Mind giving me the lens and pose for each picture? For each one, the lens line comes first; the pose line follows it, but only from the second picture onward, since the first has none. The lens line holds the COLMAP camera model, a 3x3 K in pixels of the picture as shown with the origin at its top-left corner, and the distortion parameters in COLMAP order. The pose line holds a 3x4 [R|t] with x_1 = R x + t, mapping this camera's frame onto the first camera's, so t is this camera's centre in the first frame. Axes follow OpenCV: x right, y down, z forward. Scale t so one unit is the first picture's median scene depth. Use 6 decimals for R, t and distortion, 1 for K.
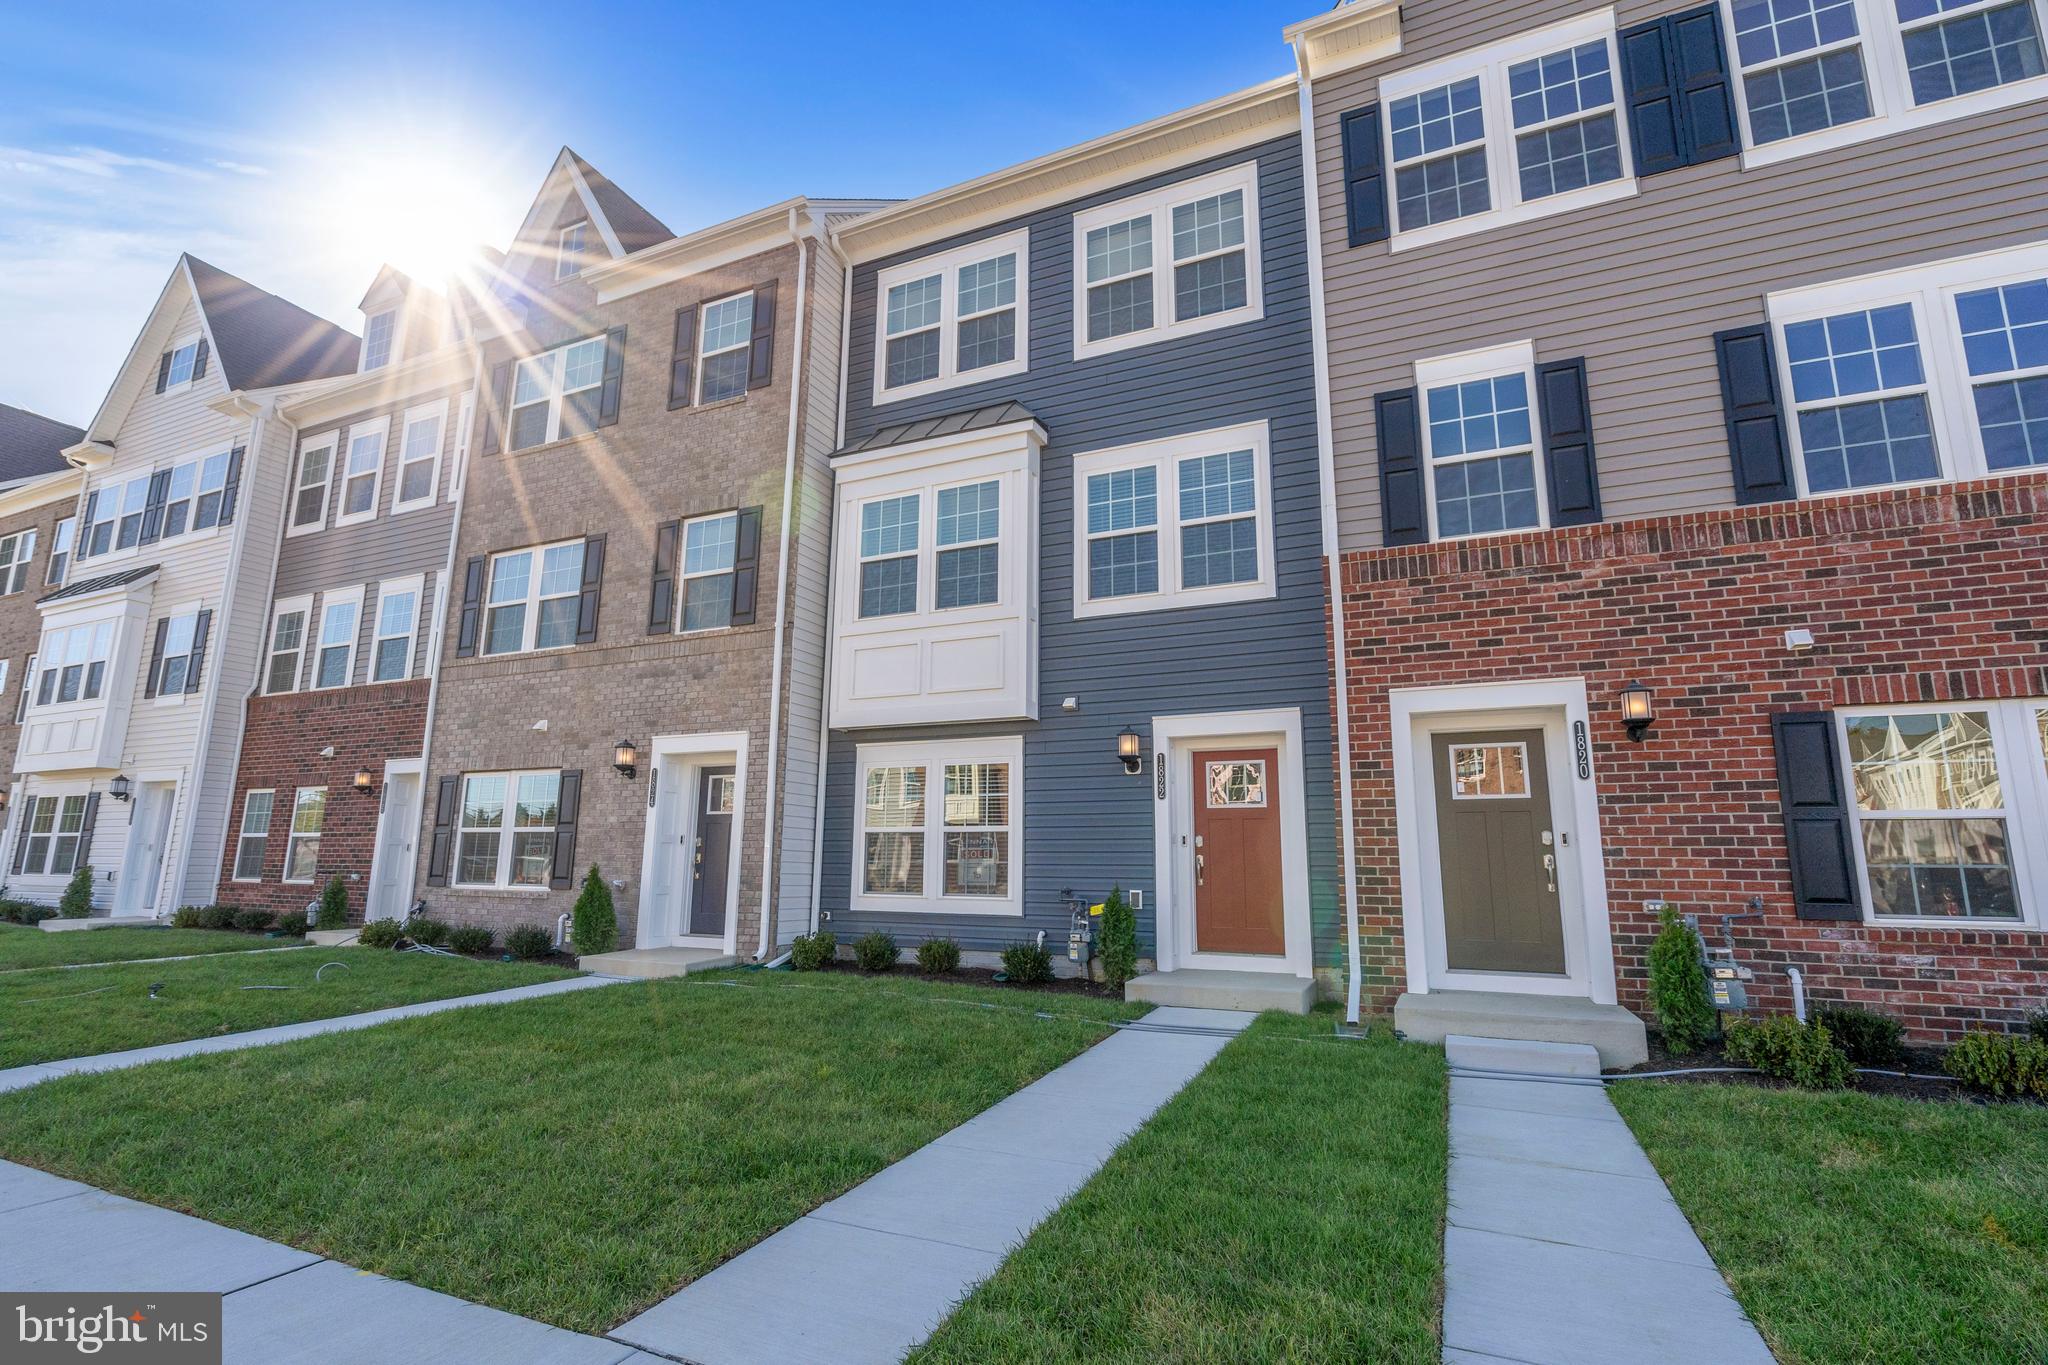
lens RADIAL K [[950.4, 0, 1025.5], [0, 950.4, 686.4], [0, 0, 1]] dist [-0.001680, 0.000272]
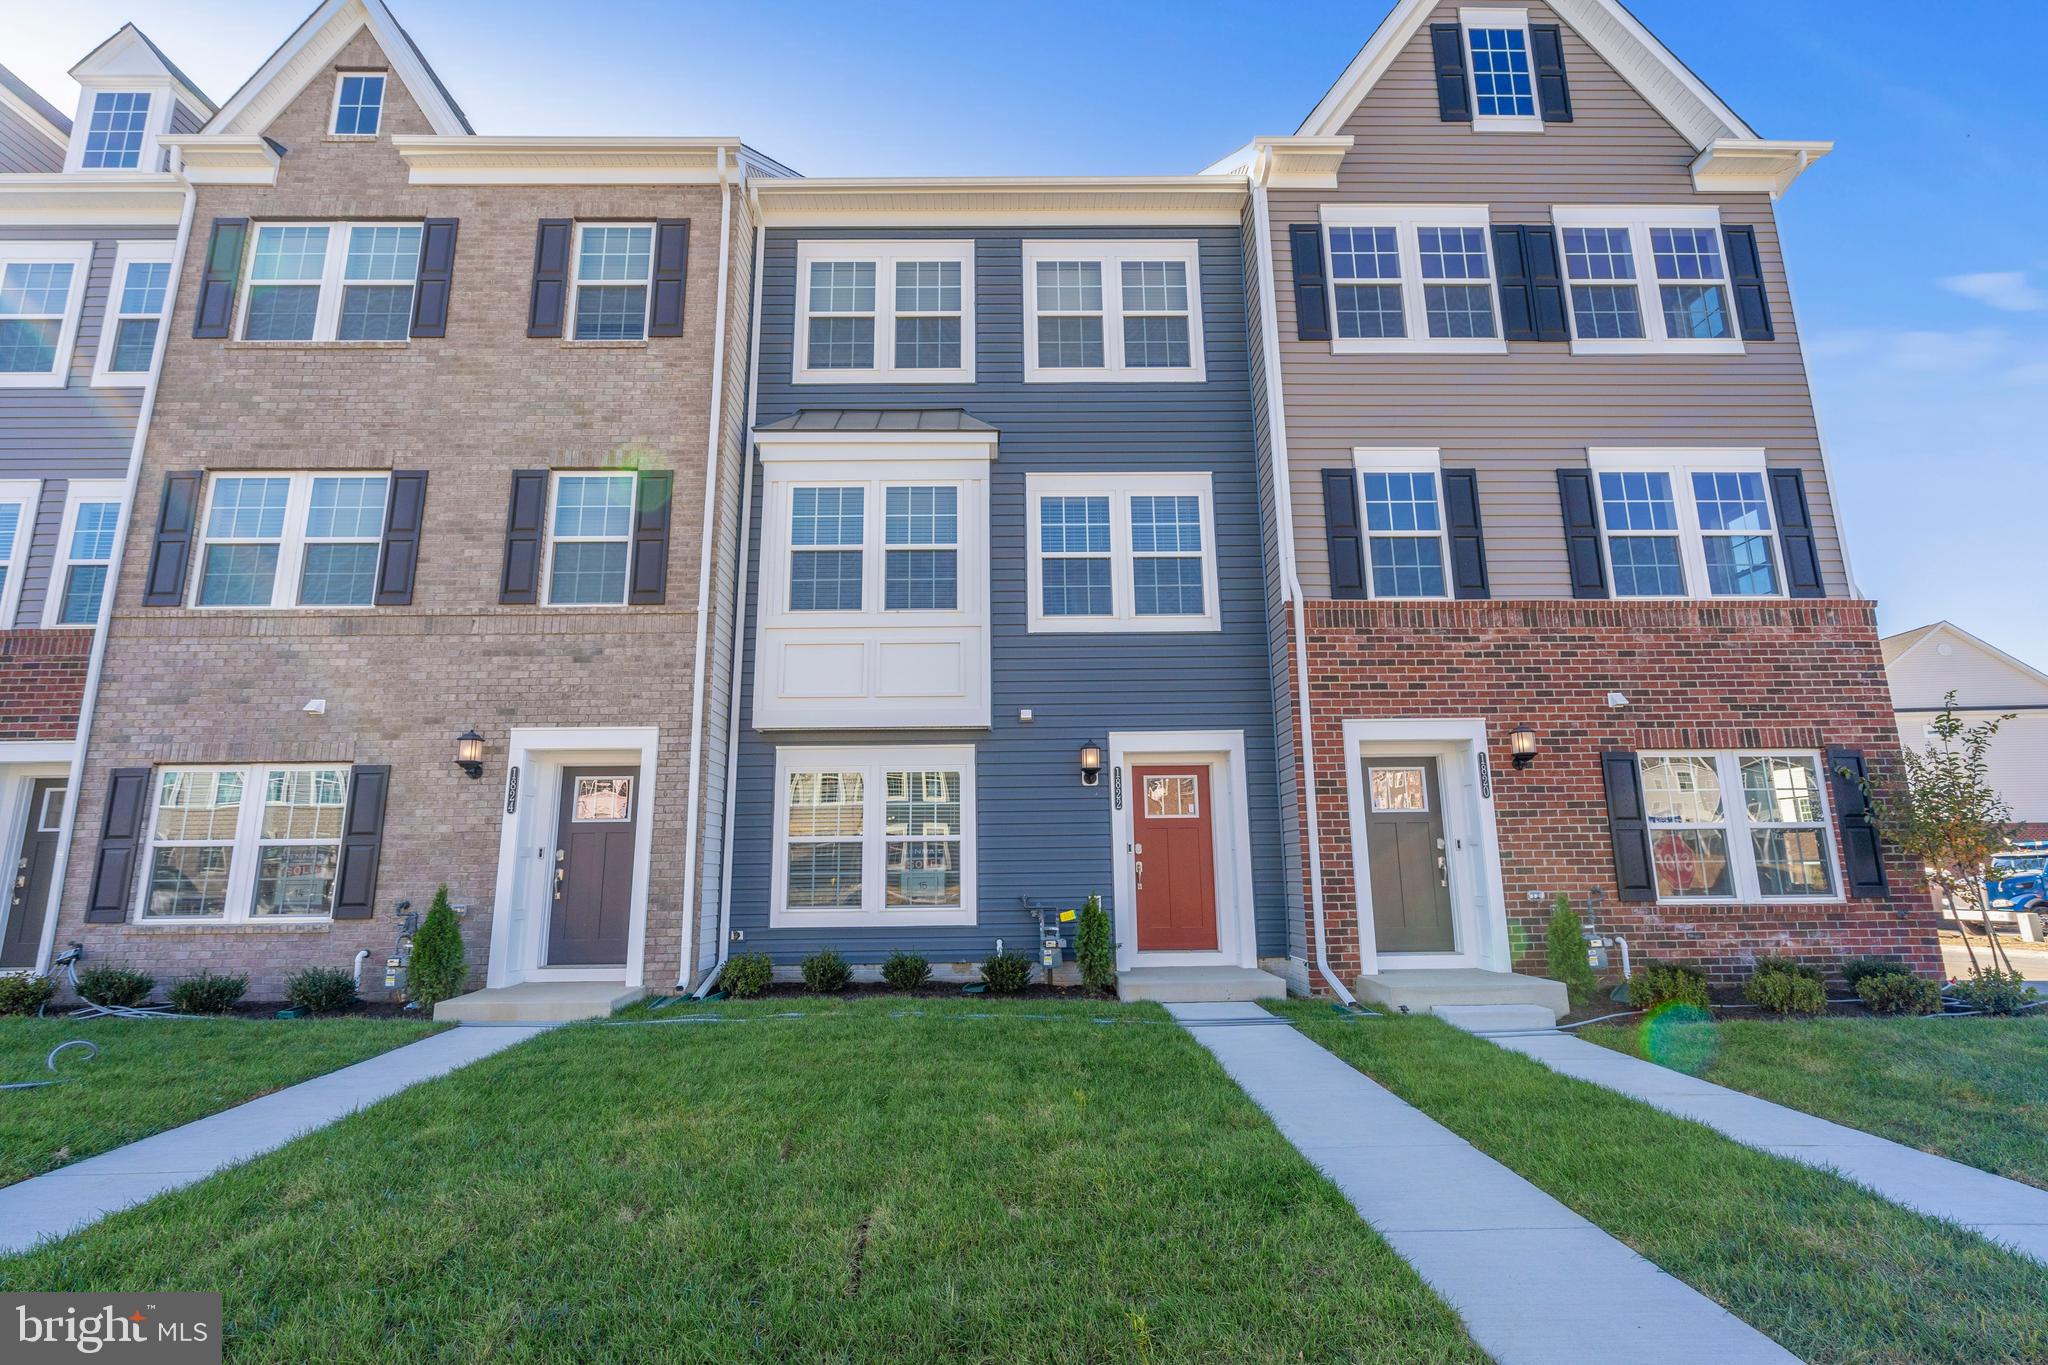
lens RADIAL K [[925.4, 0, 1022.6], [0, 925.4, 686.1], [0, 0, 1]] dist [-0.003030, 0.001285]
pose [[0.903344, 0.064047, 0.424108, -0.380869], [-0.060134, 0.997934, -0.022618, 0.009266], [-0.424680, -0.005071, 0.905329, 0.098523]]
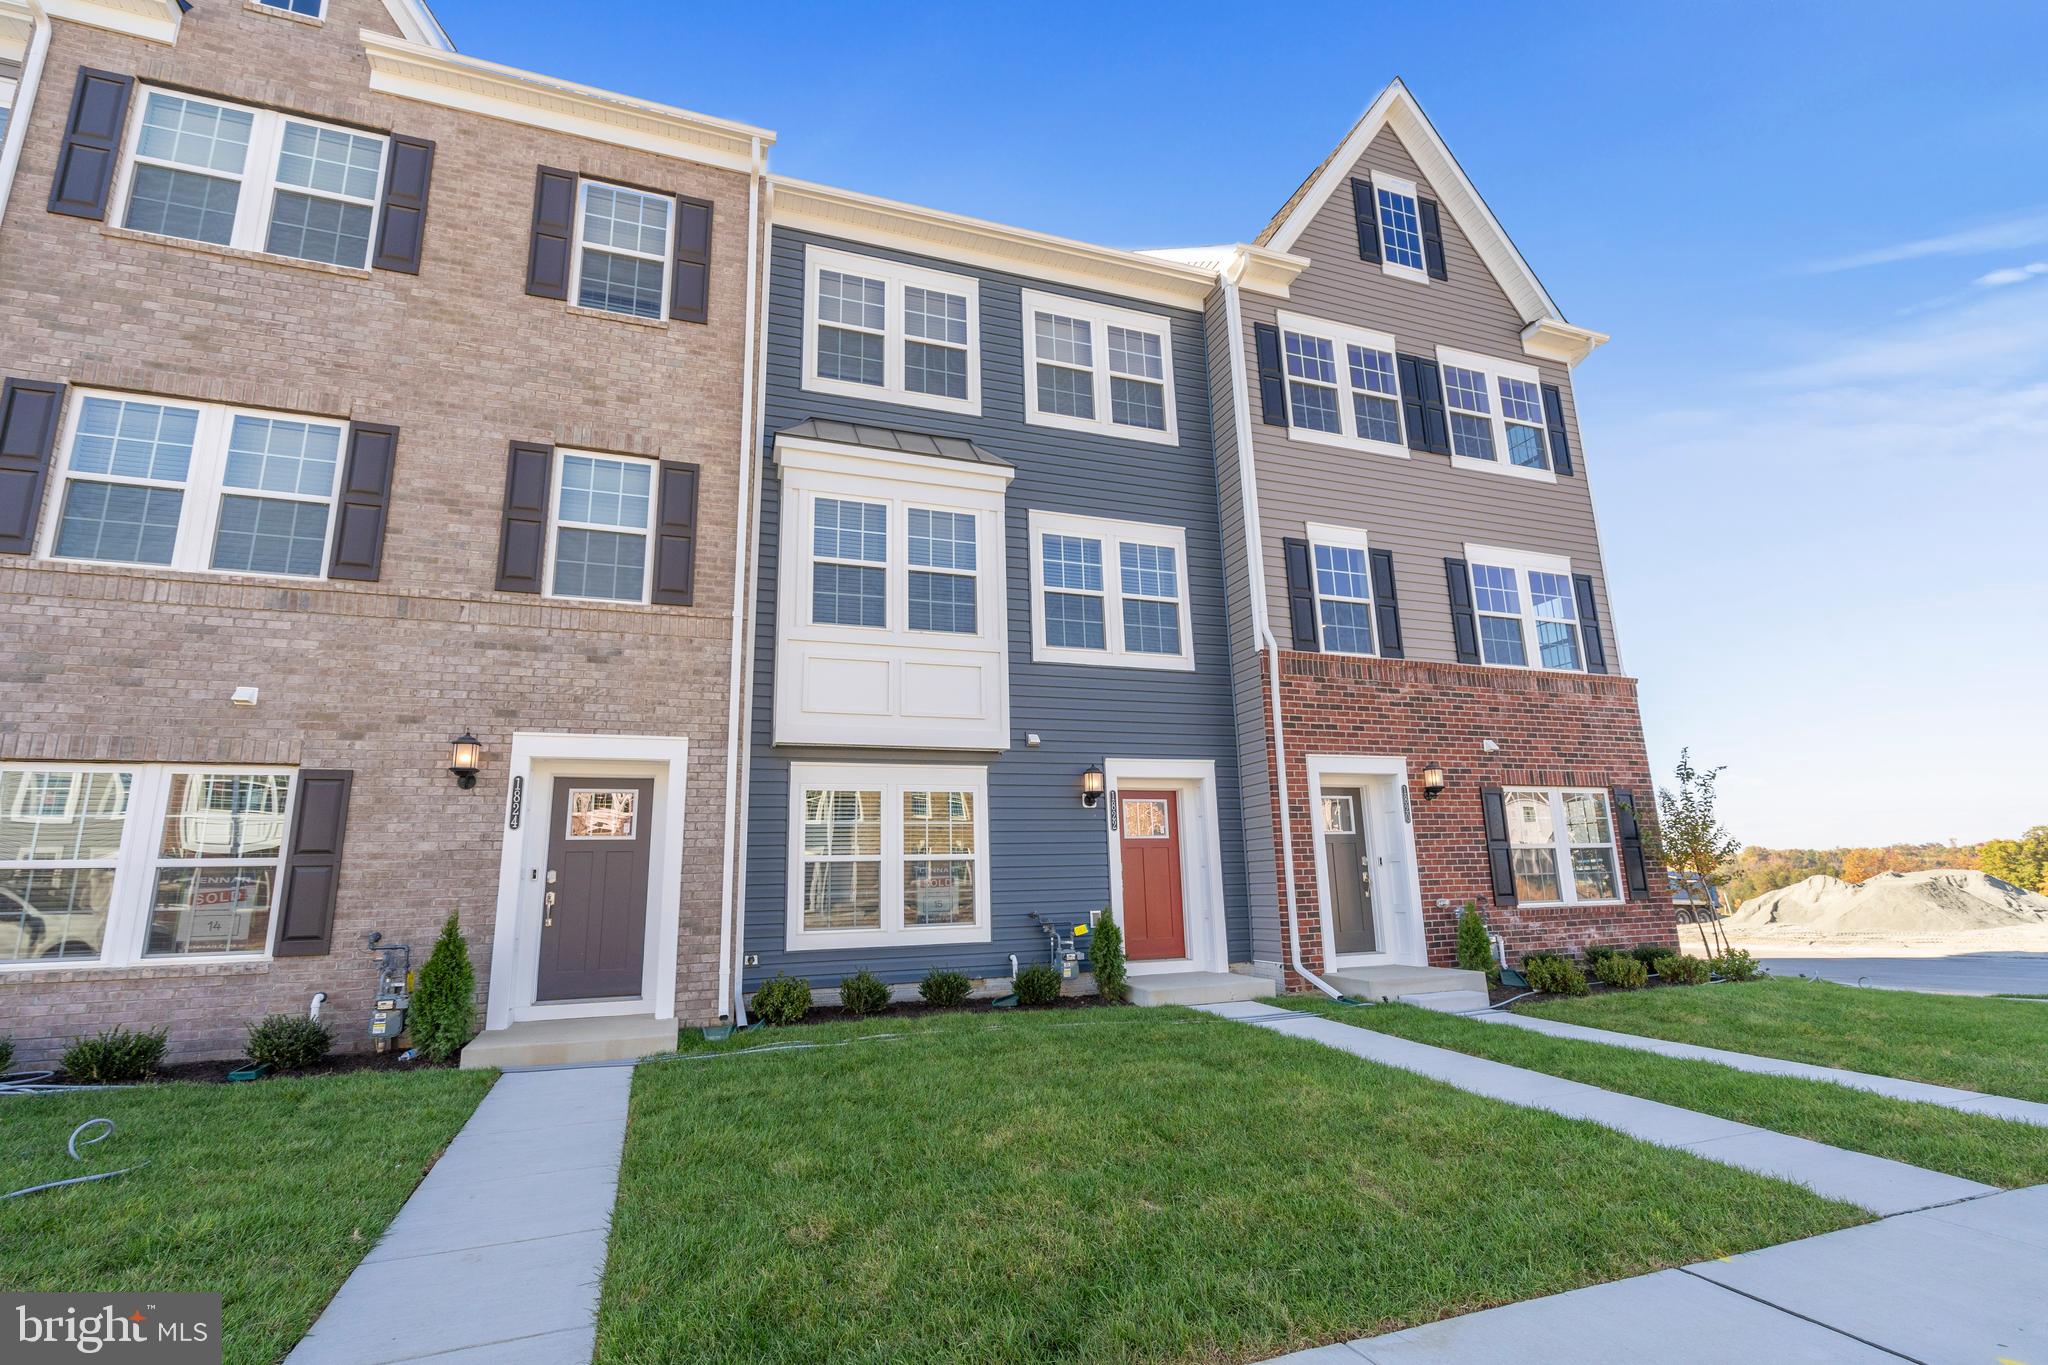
lens RADIAL K [[925.4, 0, 1022.6], [0, 925.4, 686.1], [0, 0, 1]] dist [-0.003030, 0.001285]
pose [[0.715683, 0.122048, 0.687679, -0.688367], [-0.098939, 0.992400, -0.073161, 0.035689], [-0.691382, -0.015679, 0.722319, 0.251967]]
